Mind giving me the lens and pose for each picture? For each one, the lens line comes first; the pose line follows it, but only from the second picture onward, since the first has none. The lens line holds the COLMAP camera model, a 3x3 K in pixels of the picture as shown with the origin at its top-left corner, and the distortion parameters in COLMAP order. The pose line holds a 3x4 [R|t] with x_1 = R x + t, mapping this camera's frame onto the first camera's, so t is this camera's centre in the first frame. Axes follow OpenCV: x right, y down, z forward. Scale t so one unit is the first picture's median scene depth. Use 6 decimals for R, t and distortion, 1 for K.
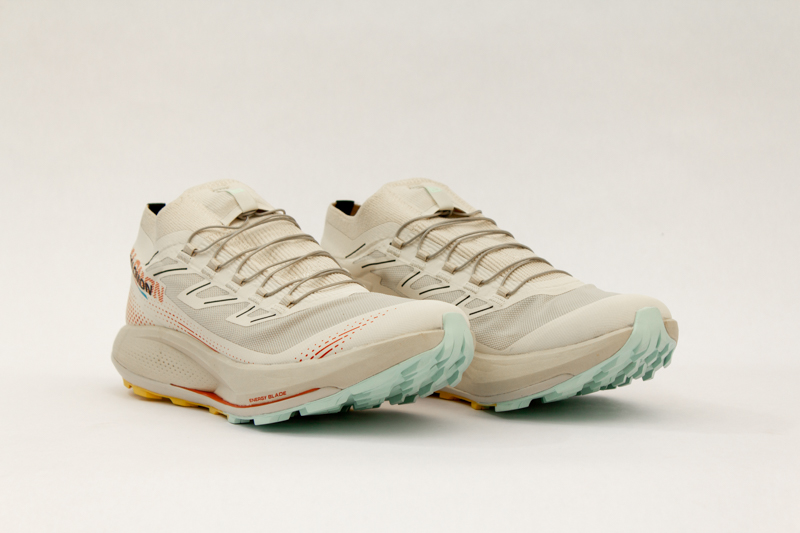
lens RADIAL K [[1933.5, 0, 400.2], [0, 1933.5, 266.2], [0, 0, 1]] dist [-0.000834, 0.000000]
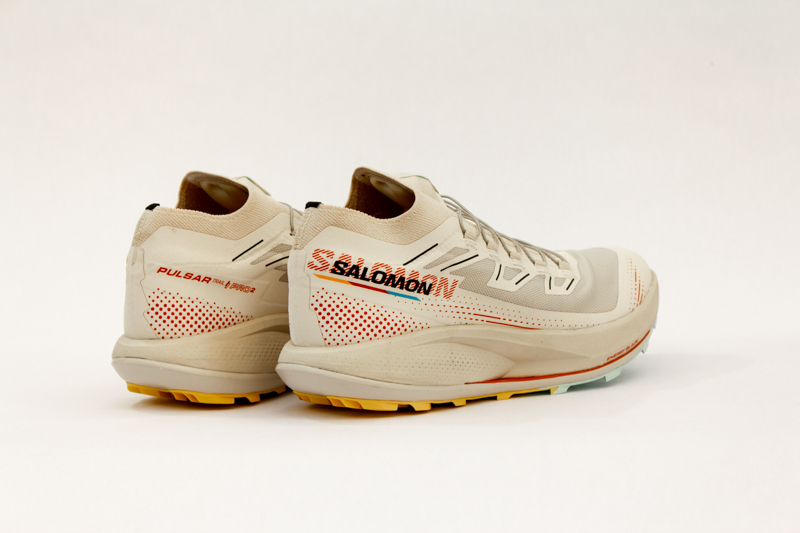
lens RADIAL K [[1933.5, 0, 400.5], [0, 1933.5, 266.4], [0, 0, 1]] dist [-0.000834, 0.000000]
pose [[0.005009, -0.089531, 0.995971, -1.057512], [0.122126, 0.988583, 0.088252, -0.081668], [-0.992502, 0.121192, 0.015886, 1.029927]]
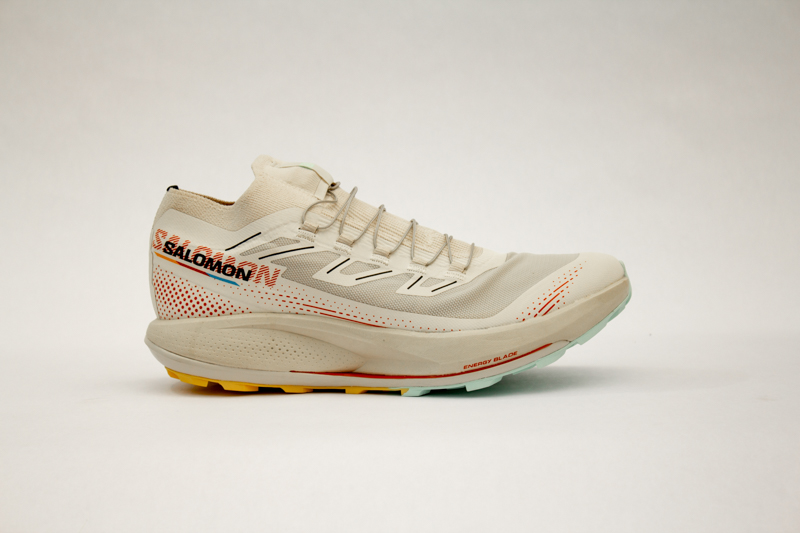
lens RADIAL K [[1933.5, 0, 399.2], [0, 1933.5, 266.7], [0, 0, 1]] dist [-0.000834, 0.000000]
pose [[0.712837, -0.076257, 0.697172, -0.751062], [0.081951, 0.996318, 0.025184, -0.009665], [-0.696526, 0.039182, 0.716461, 0.289363]]
